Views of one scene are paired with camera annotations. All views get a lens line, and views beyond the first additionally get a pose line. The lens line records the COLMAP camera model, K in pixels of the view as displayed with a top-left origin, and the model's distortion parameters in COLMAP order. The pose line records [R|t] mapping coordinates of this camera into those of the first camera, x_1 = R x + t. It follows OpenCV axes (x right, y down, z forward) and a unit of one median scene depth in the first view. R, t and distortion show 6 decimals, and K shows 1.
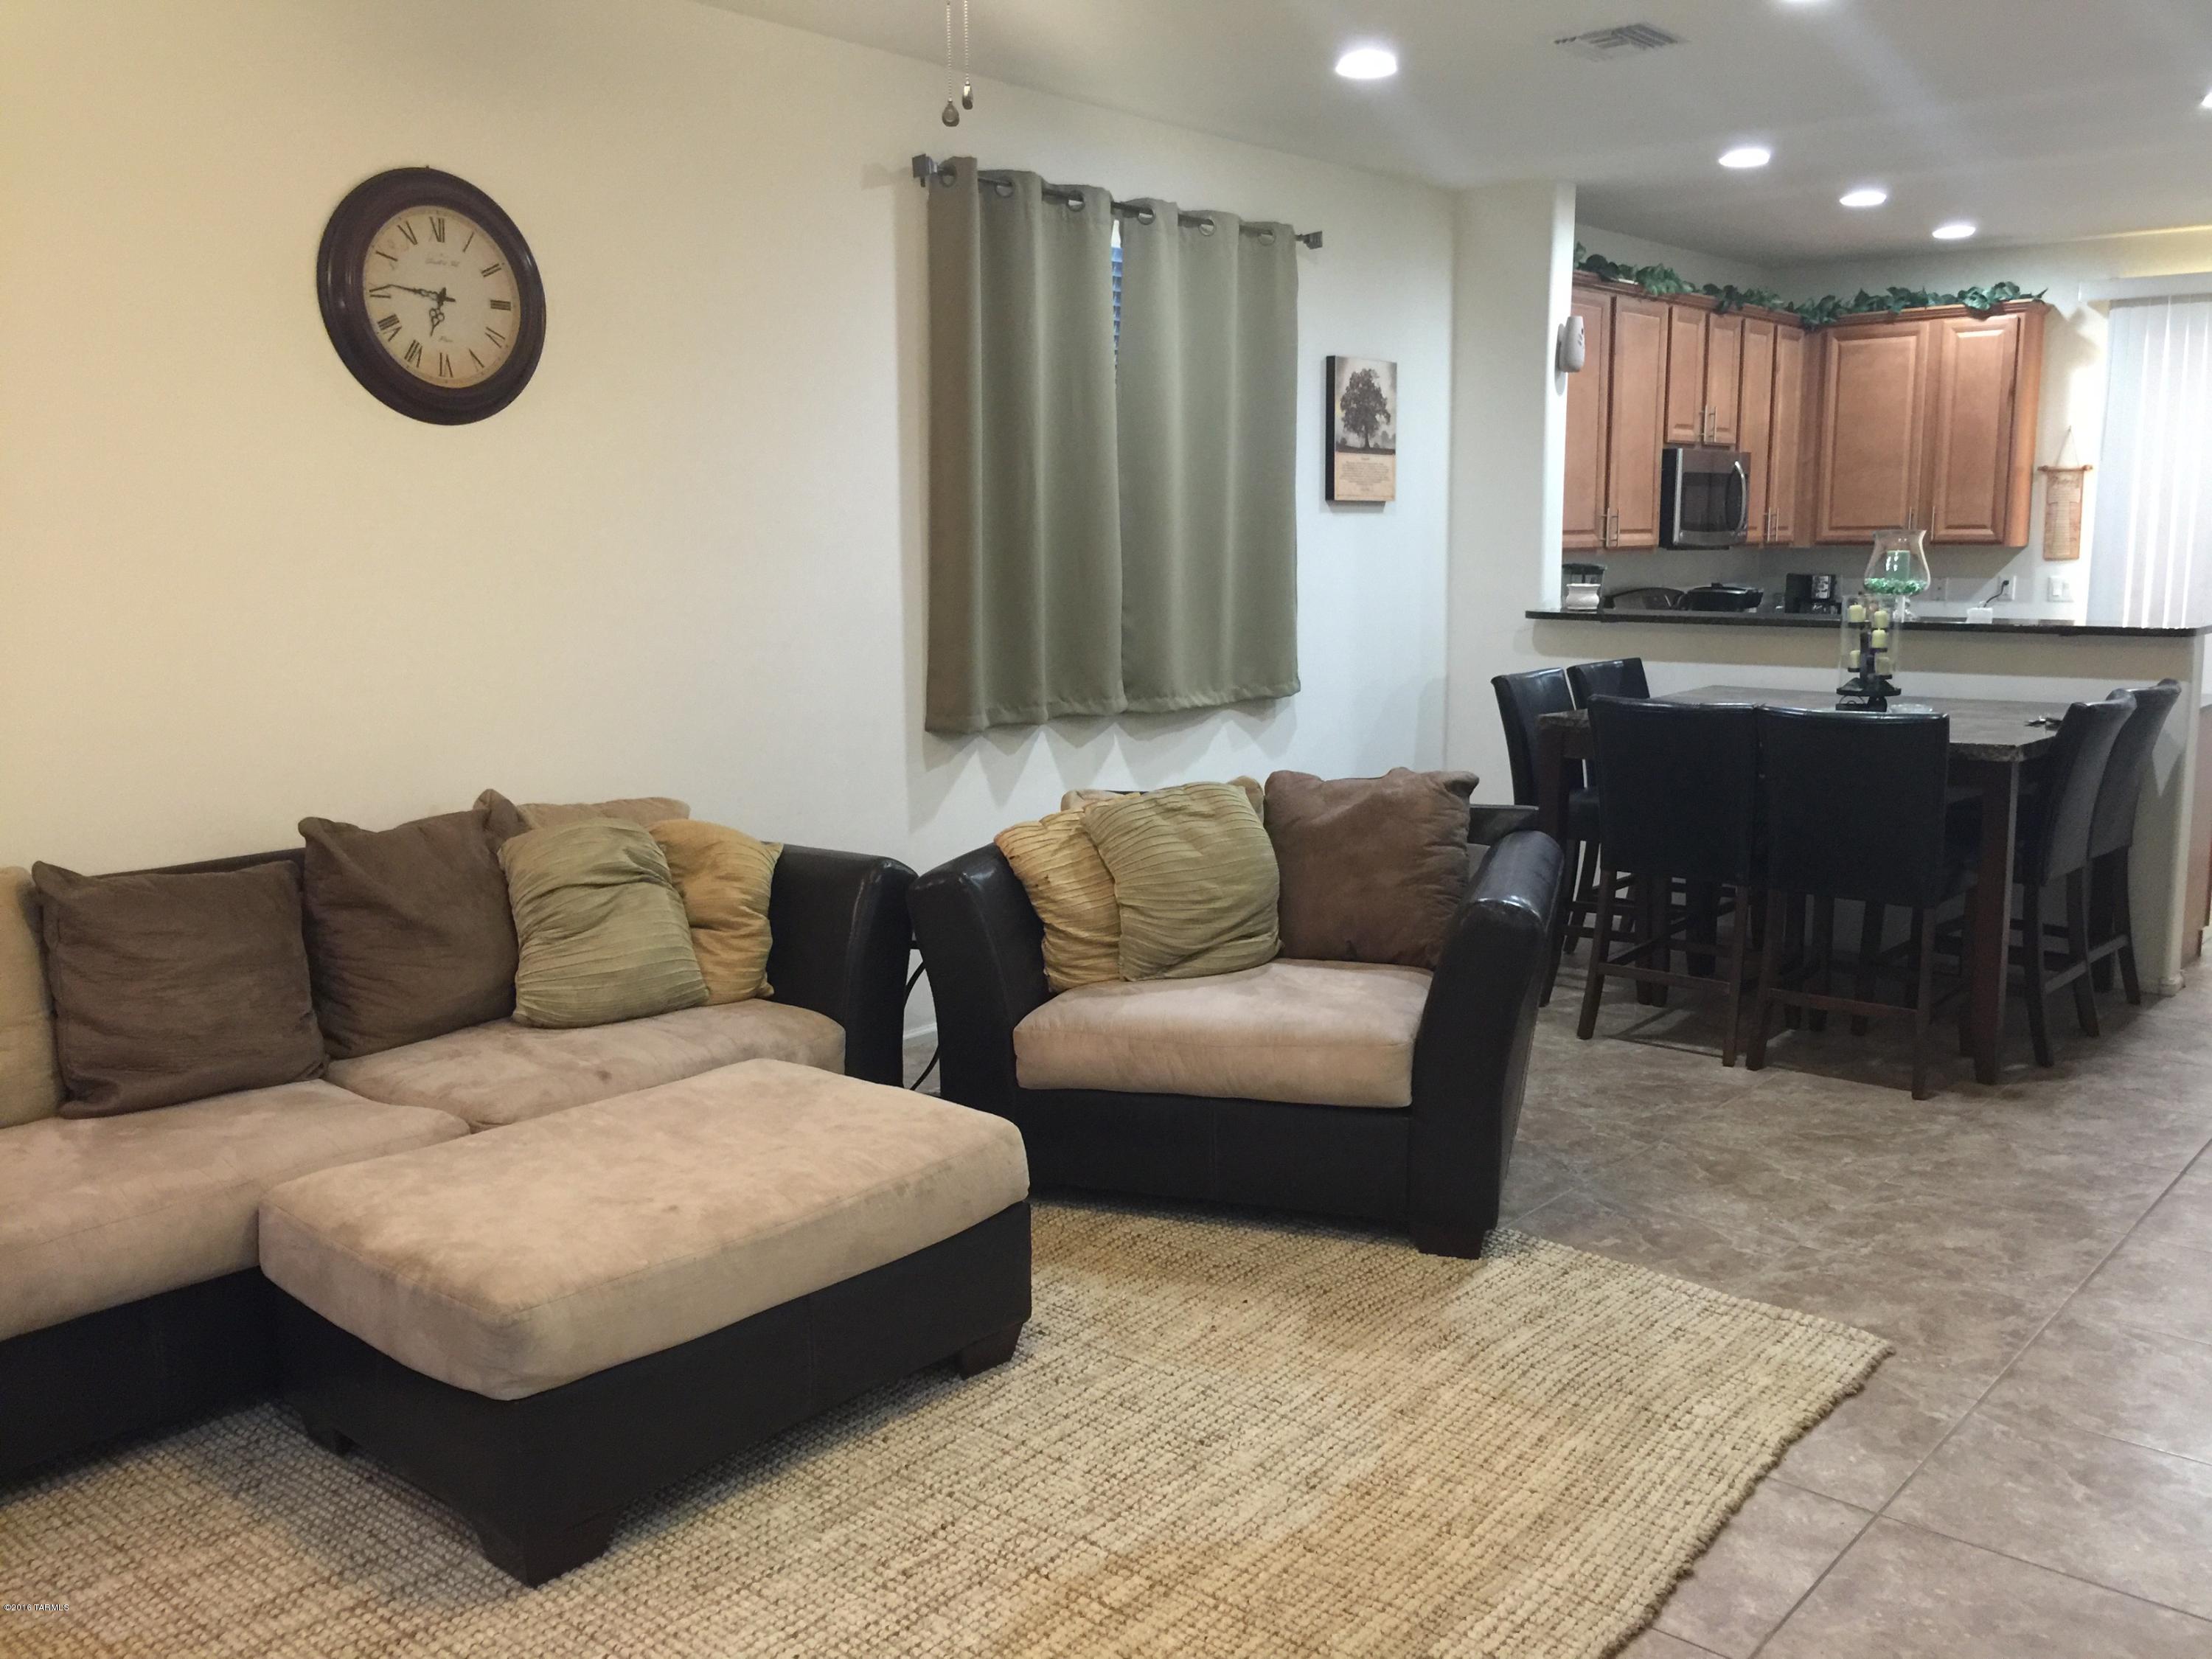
lens RADIAL K [[1929.3, 0, 1109.9], [0, 1929.3, 834.4], [0, 0, 1]] dist [0.070007, -0.001313]
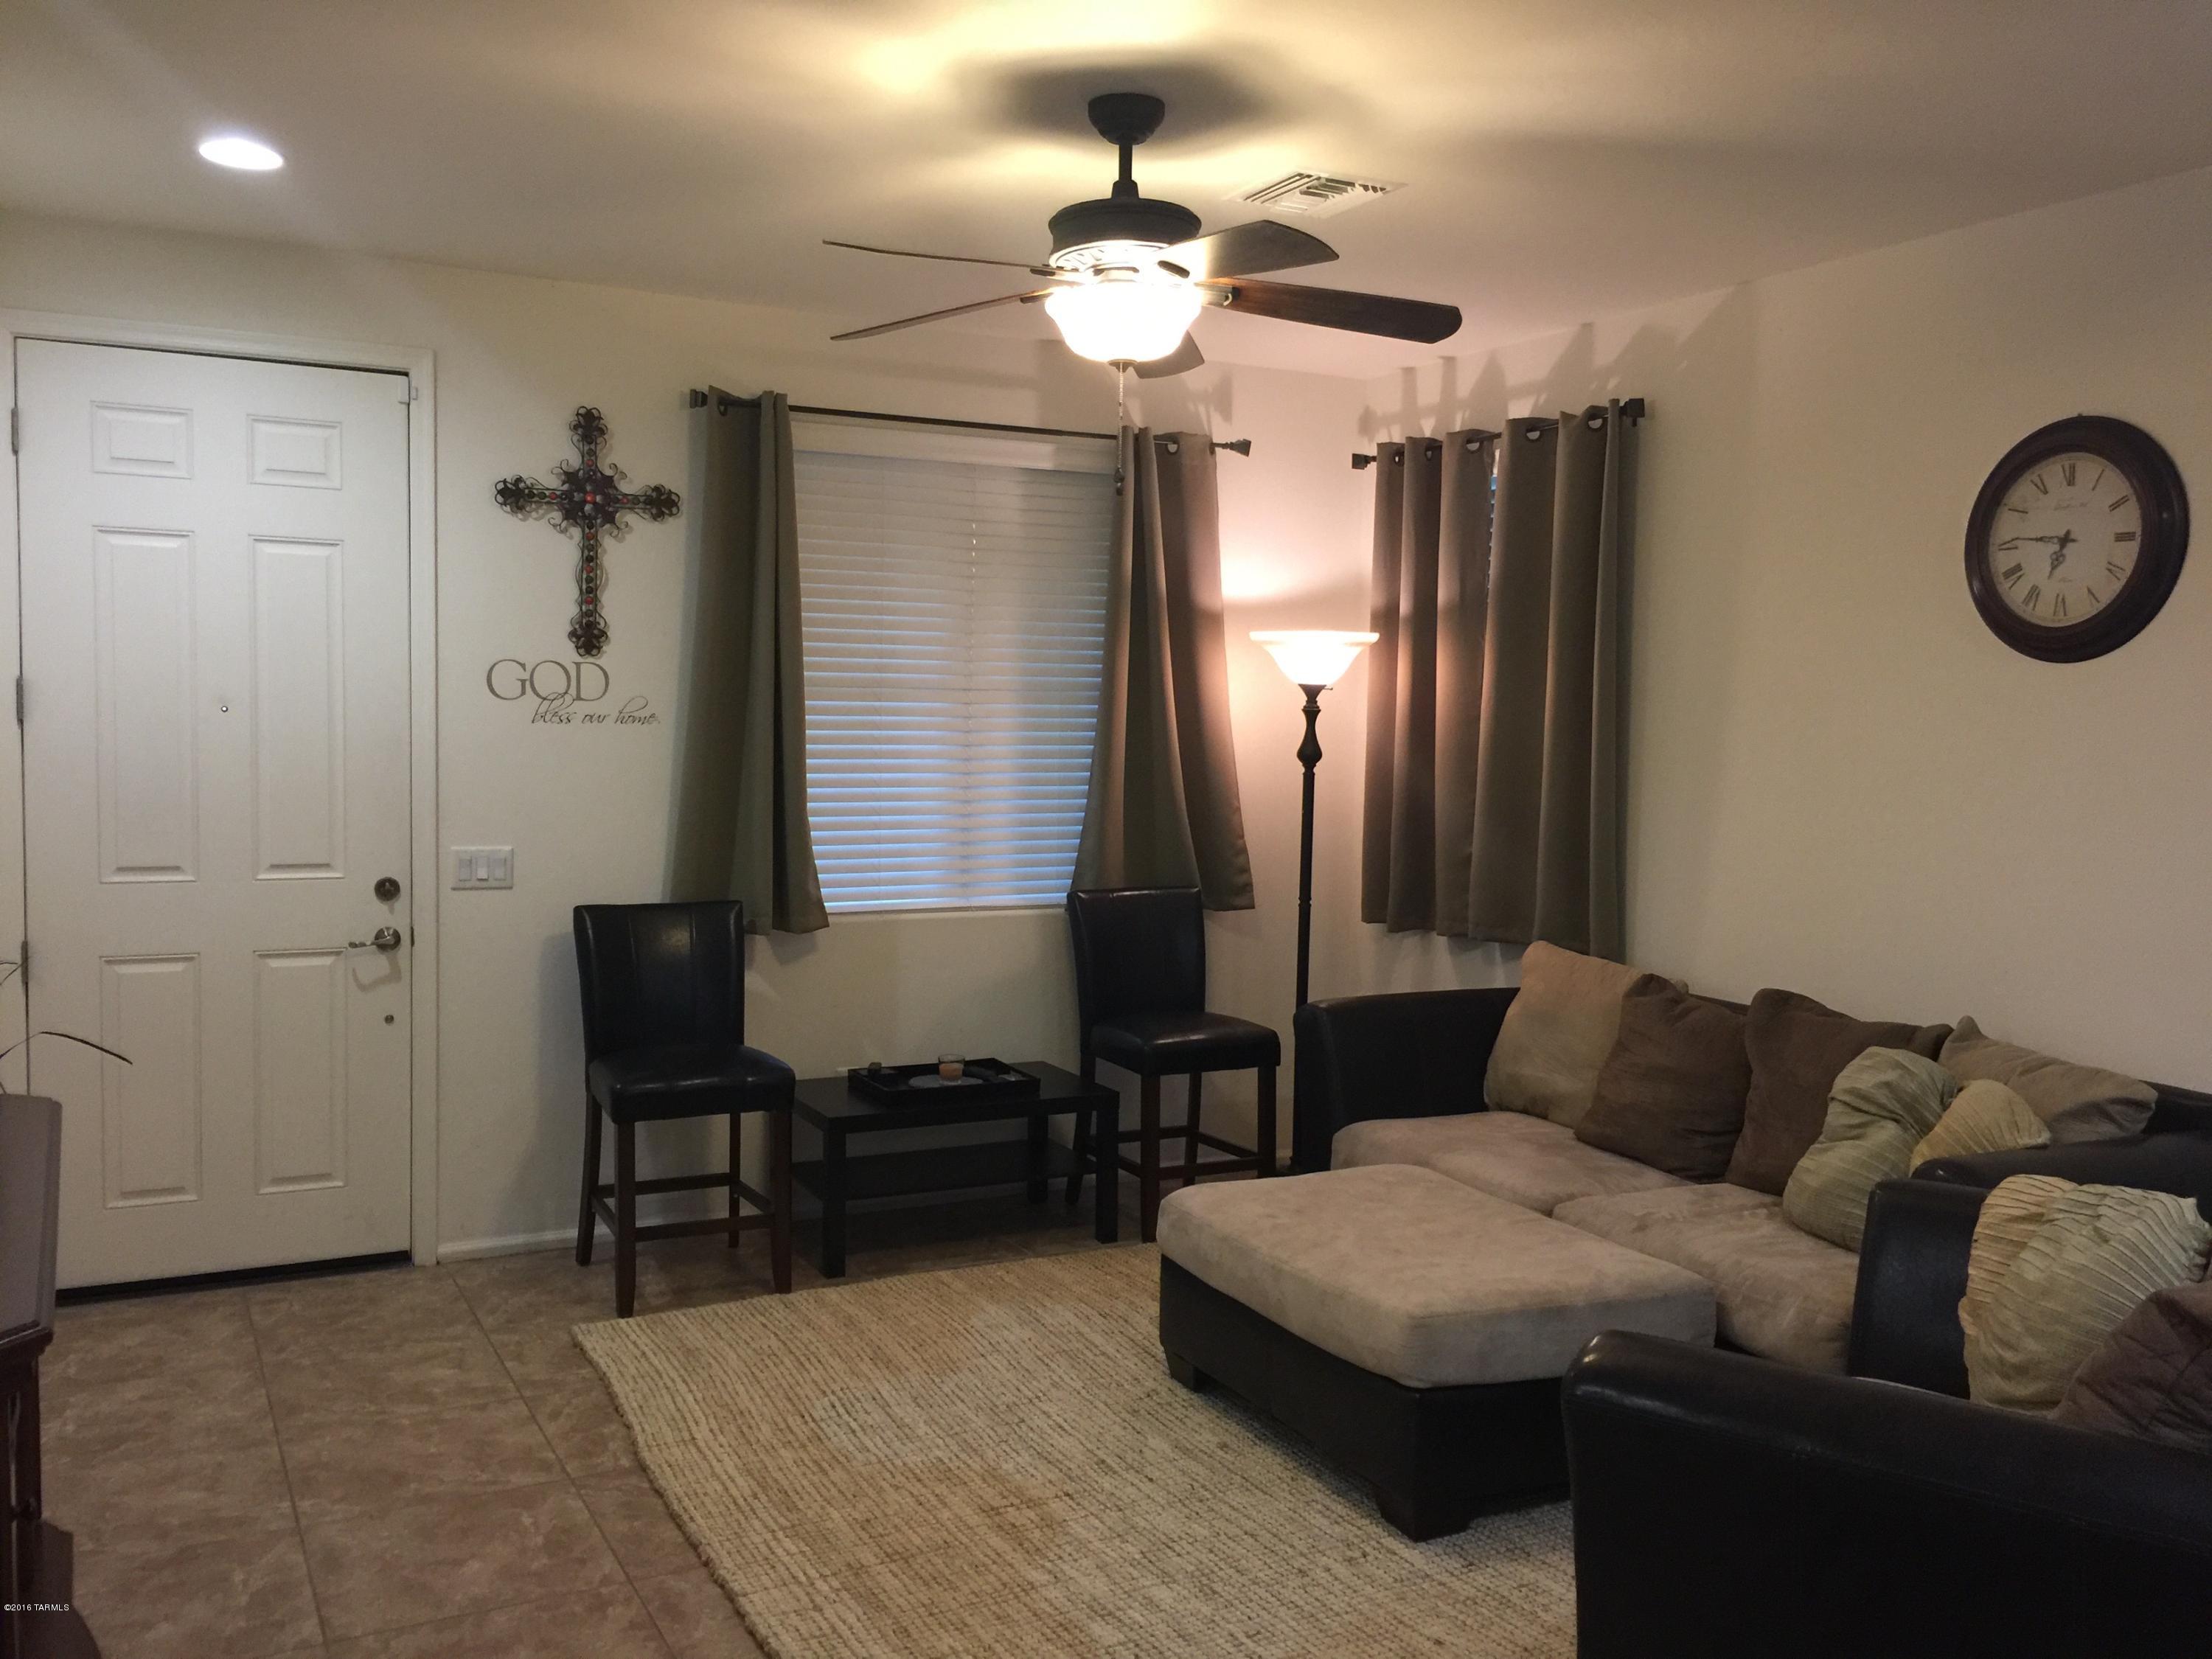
lens RADIAL K [[1929.3, 0, 1112.4], [0, 1929.3, 825.1], [0, 0, 1]] dist [0.070007, -0.001313]
pose [[-0.381992, 0.055421, -0.922502, 0.800572], [-0.165635, 0.977932, 0.127338, -0.179679], [0.909201, 0.201441, -0.364383, 0.960706]]
